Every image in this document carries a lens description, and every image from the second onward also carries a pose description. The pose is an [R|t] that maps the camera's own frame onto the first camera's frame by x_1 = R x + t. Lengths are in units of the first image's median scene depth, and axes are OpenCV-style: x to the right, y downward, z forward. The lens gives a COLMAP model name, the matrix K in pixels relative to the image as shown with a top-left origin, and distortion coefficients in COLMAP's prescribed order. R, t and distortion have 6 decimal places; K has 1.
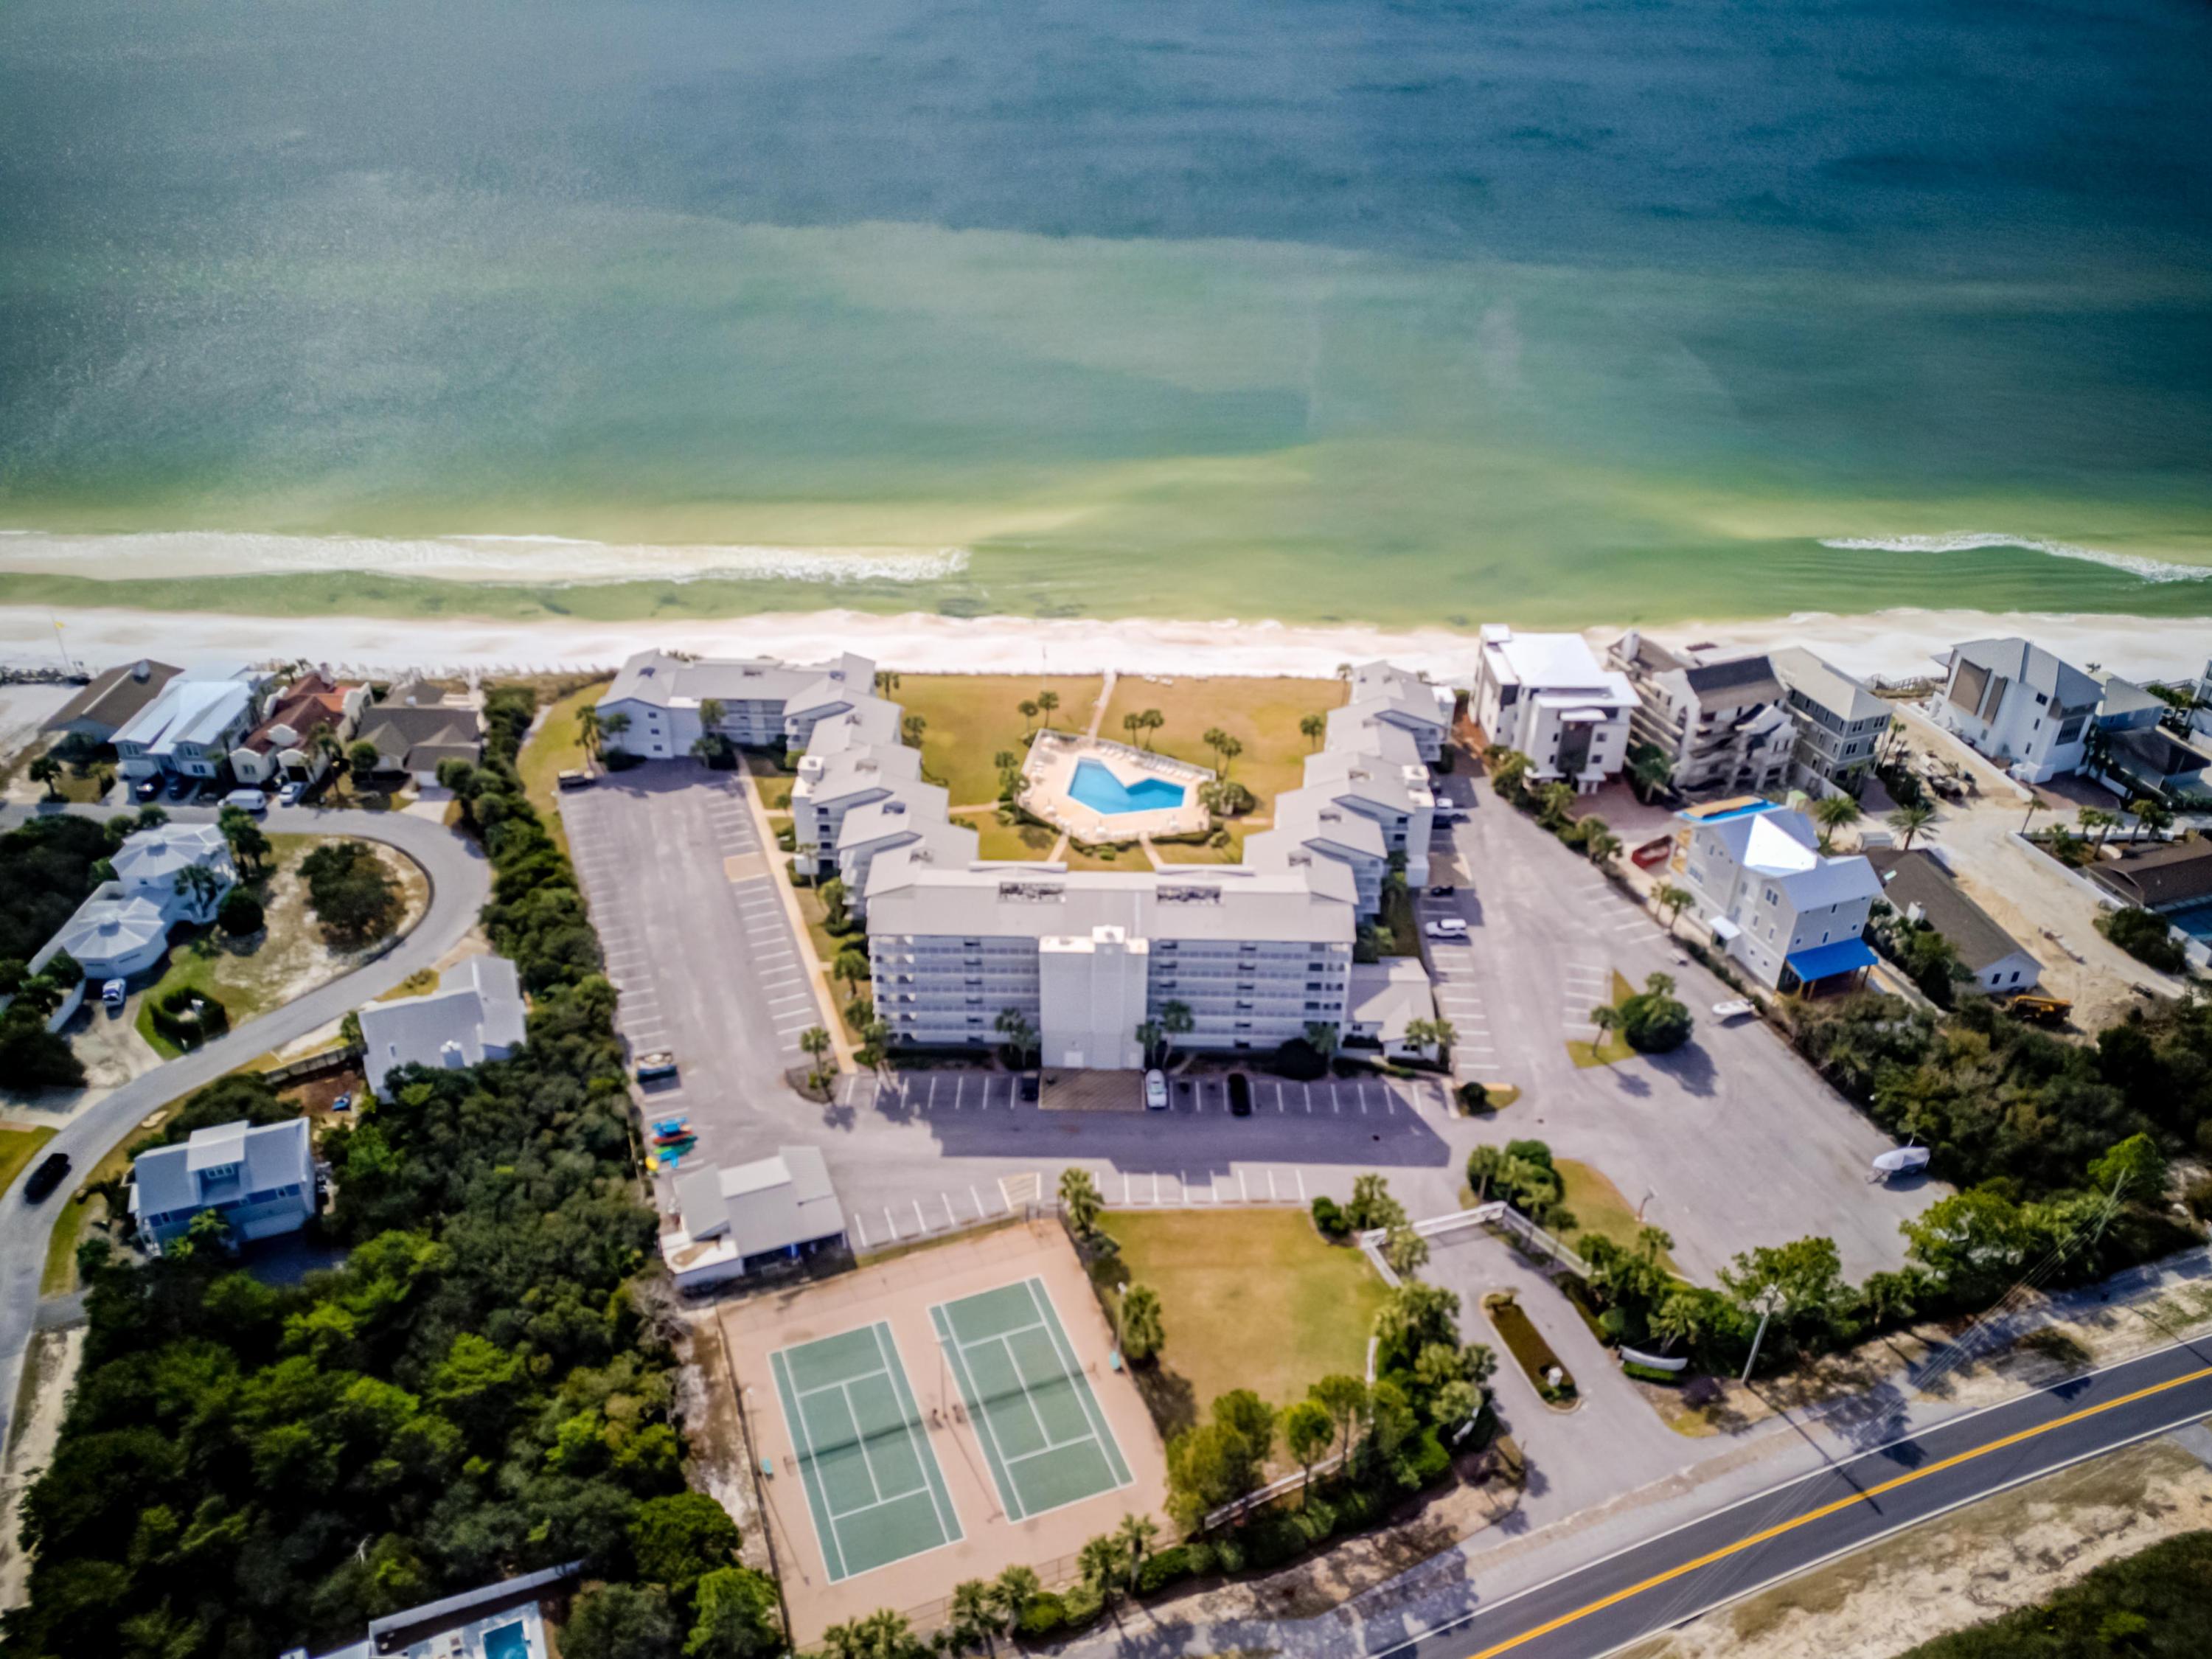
lens RADIAL K [[1677.1, 0, 1097.1], [0, 1677.1, 832.3], [0, 0, 1]] dist [0.021373, -0.017362]
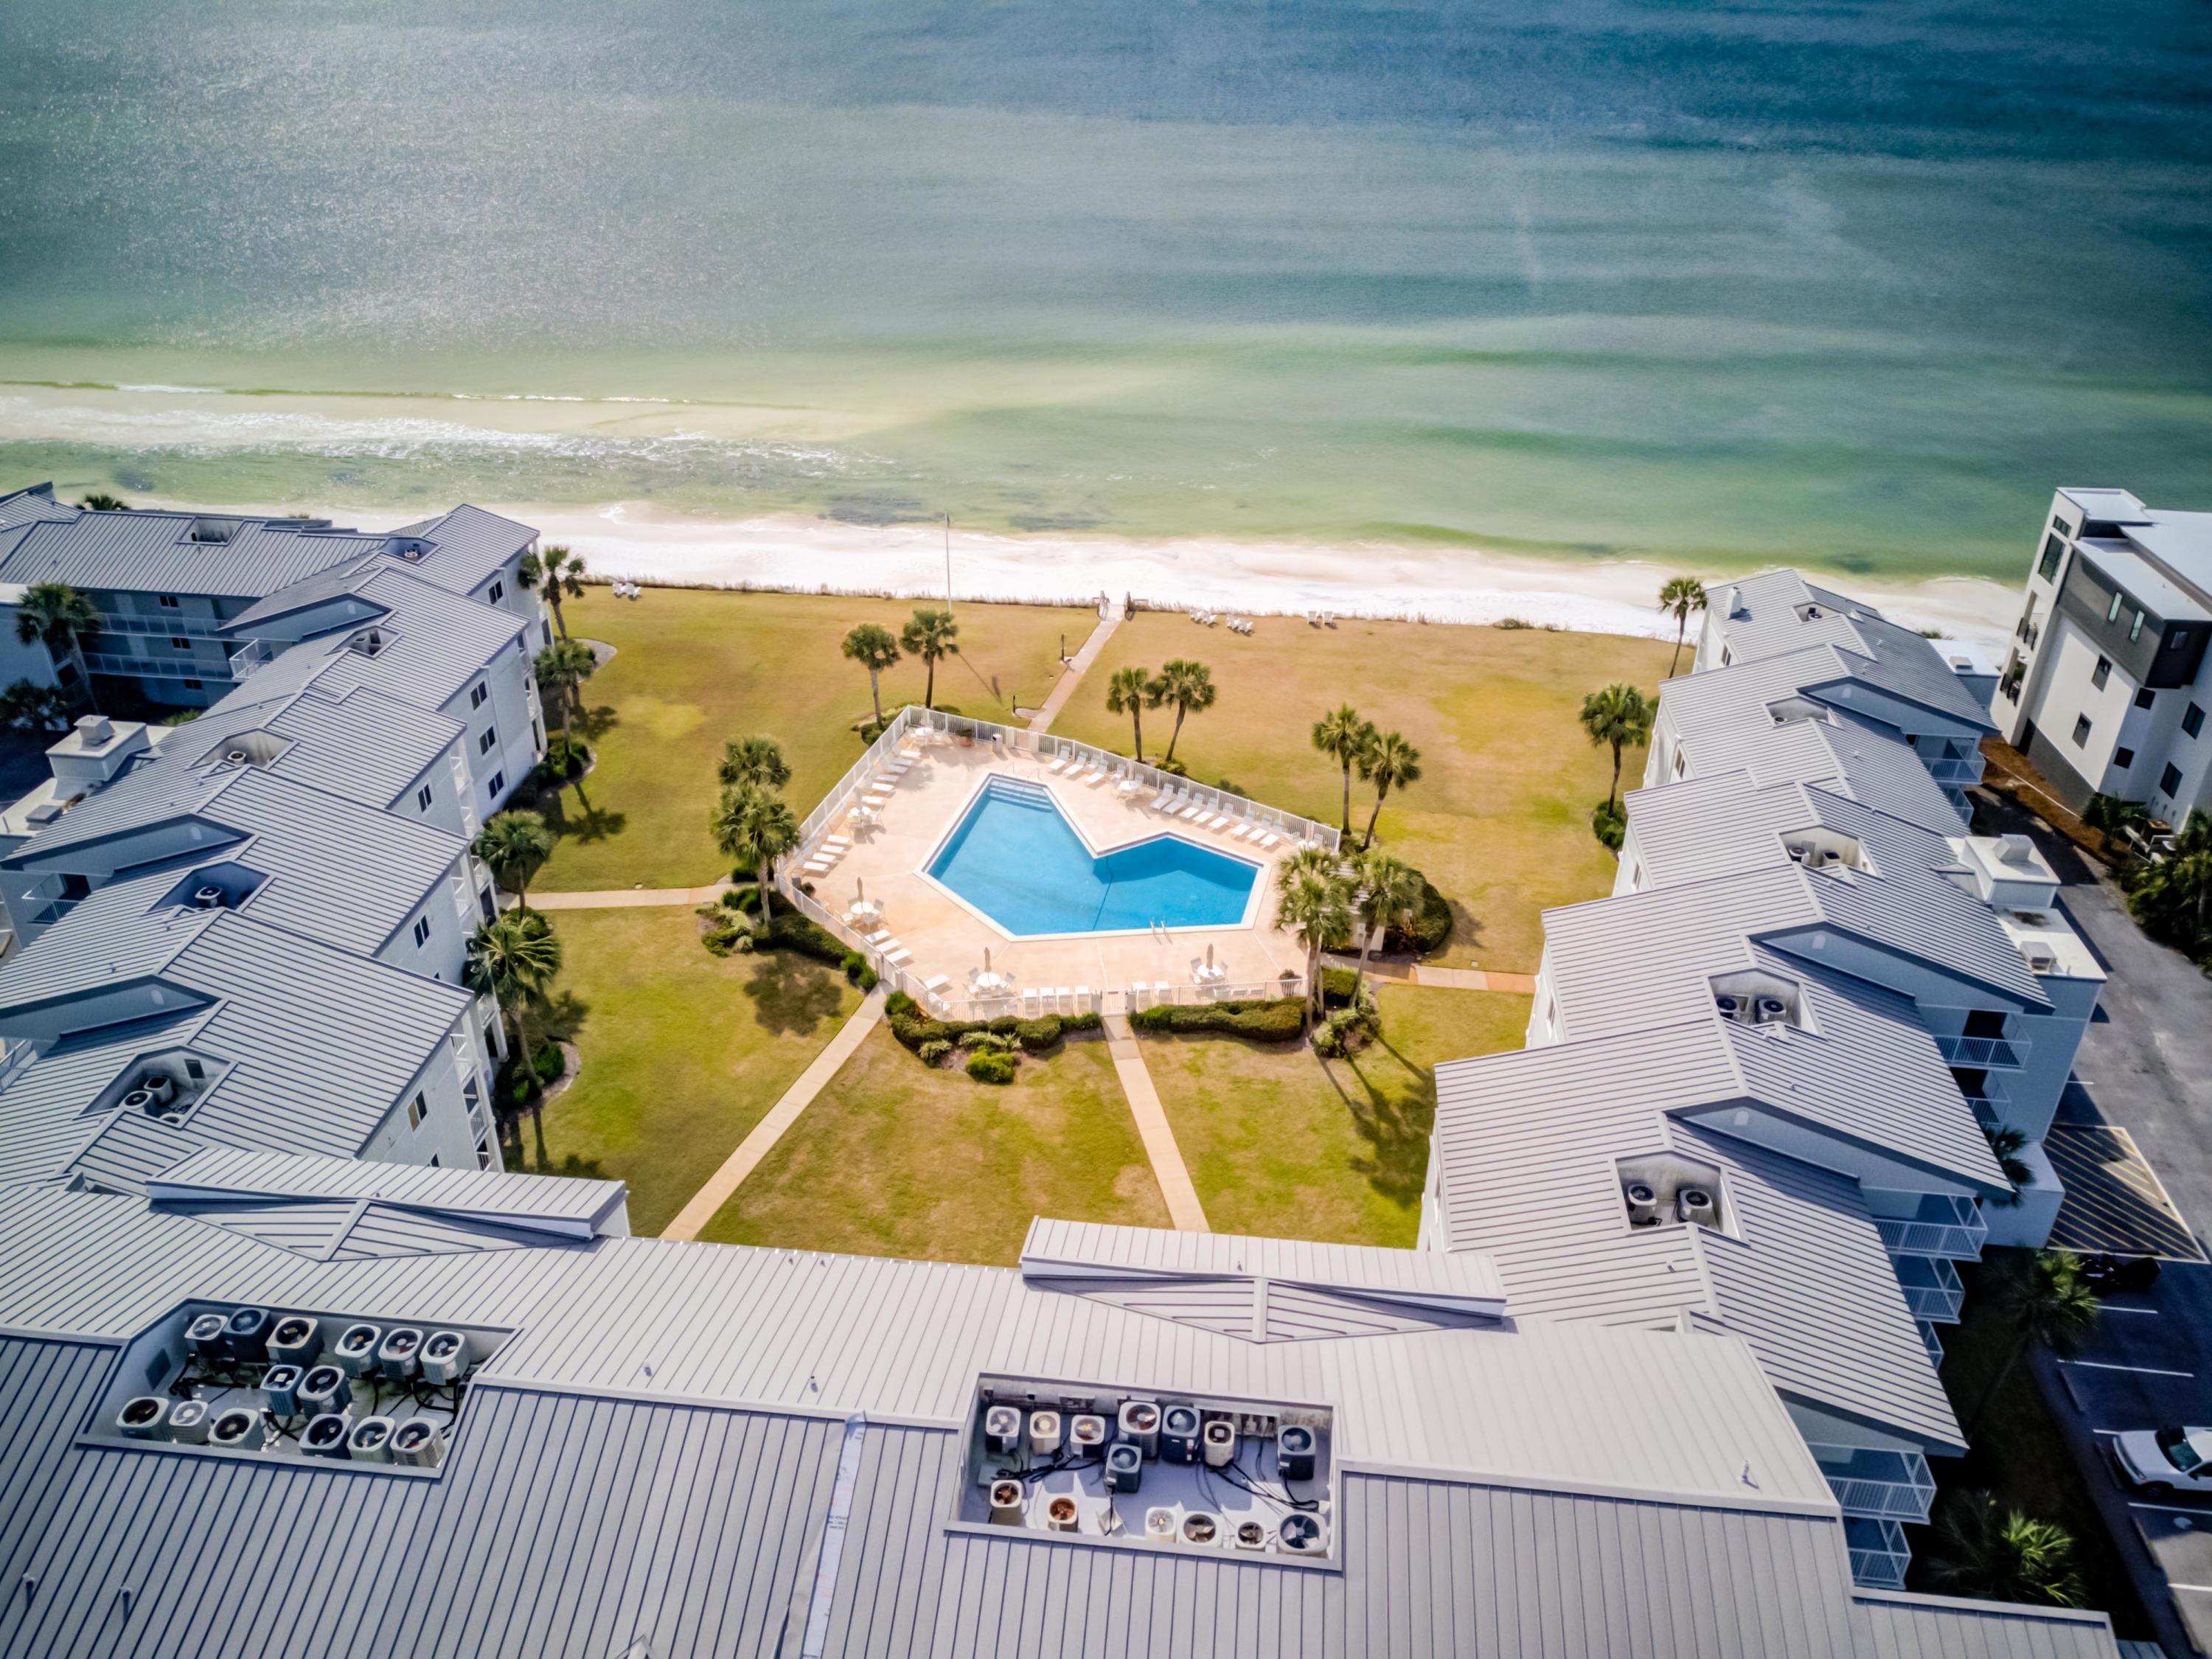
lens RADIAL K [[1677.1, 0, 1097.2], [0, 1677.1, 829.4], [0, 0, 1]] dist [0.021373, -0.017362]
pose [[0.995552, 0.050745, -0.079386, 0.048171], [-0.054337, 0.997563, -0.043764, -0.017932], [0.076971, 0.047883, 0.995883, 0.652674]]
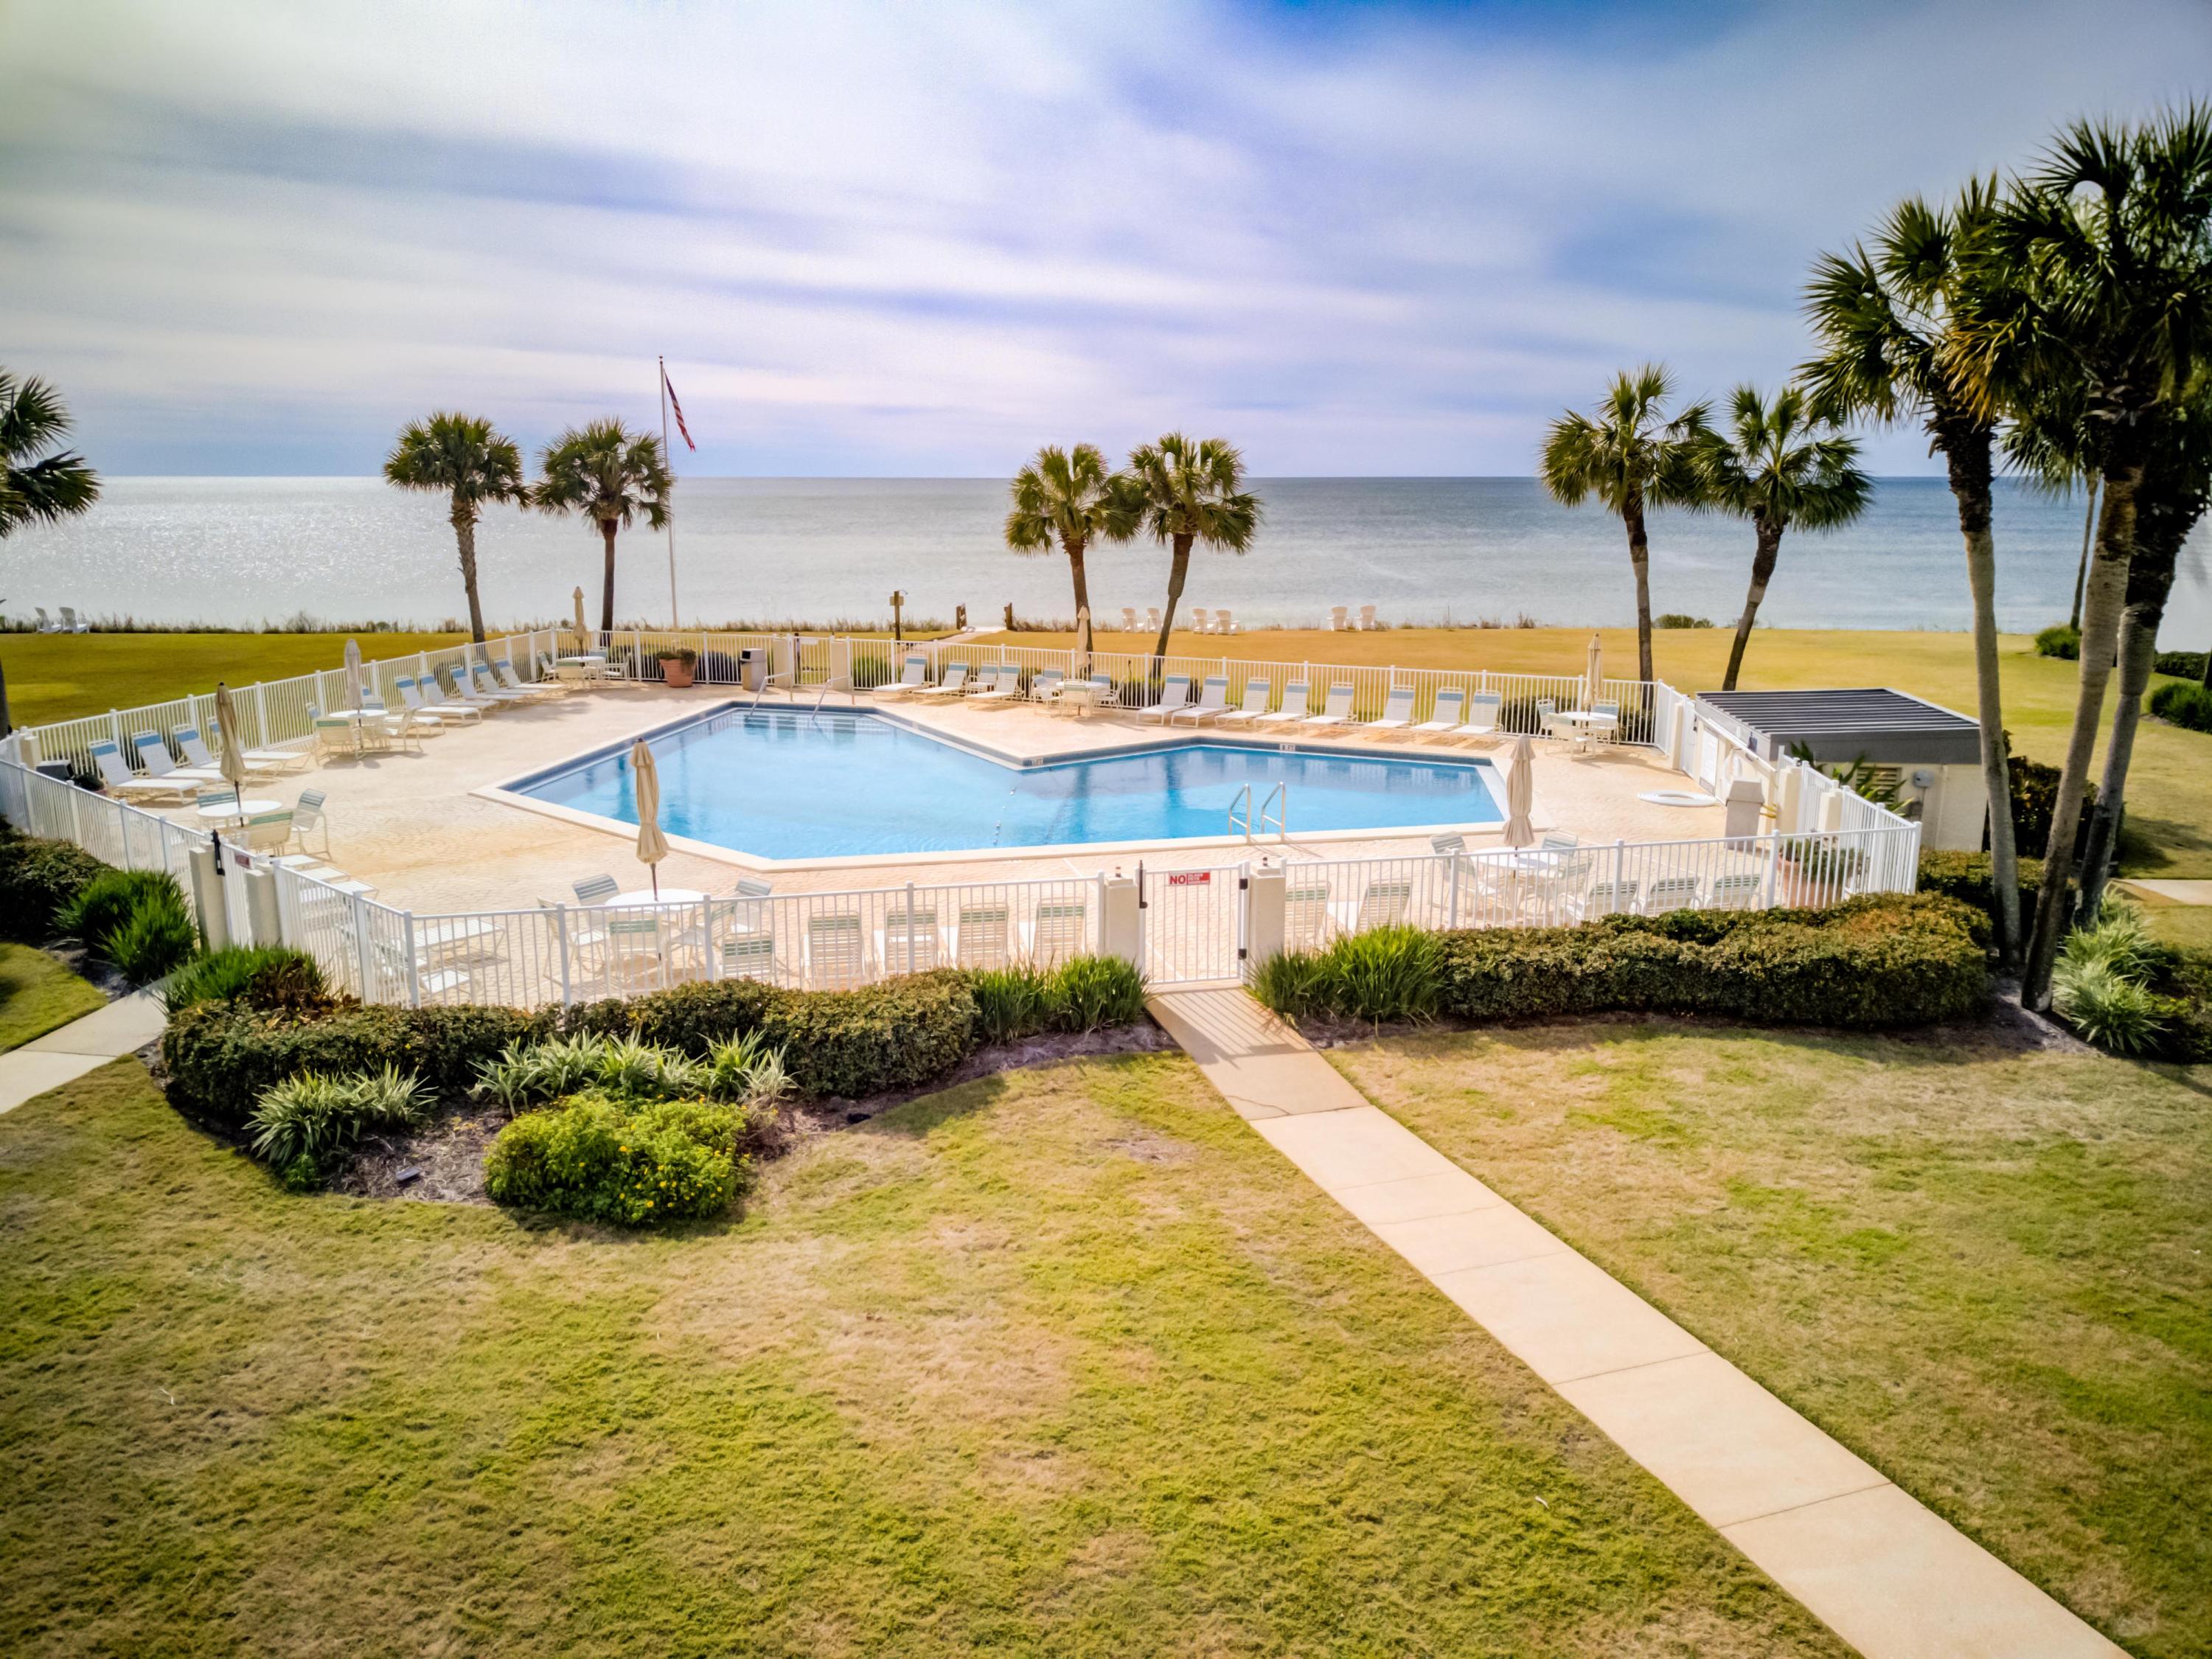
lens RADIAL K [[1677.1, 0, 1105.2], [0, 1677.1, 840.6], [0, 0, 1]] dist [0.021373, -0.017362]
pose [[0.999577, -0.009627, 0.027454, 0.021274], [0.018357, 0.940803, -0.338457, 0.023164], [-0.022570, 0.338817, 0.940581, 0.904788]]
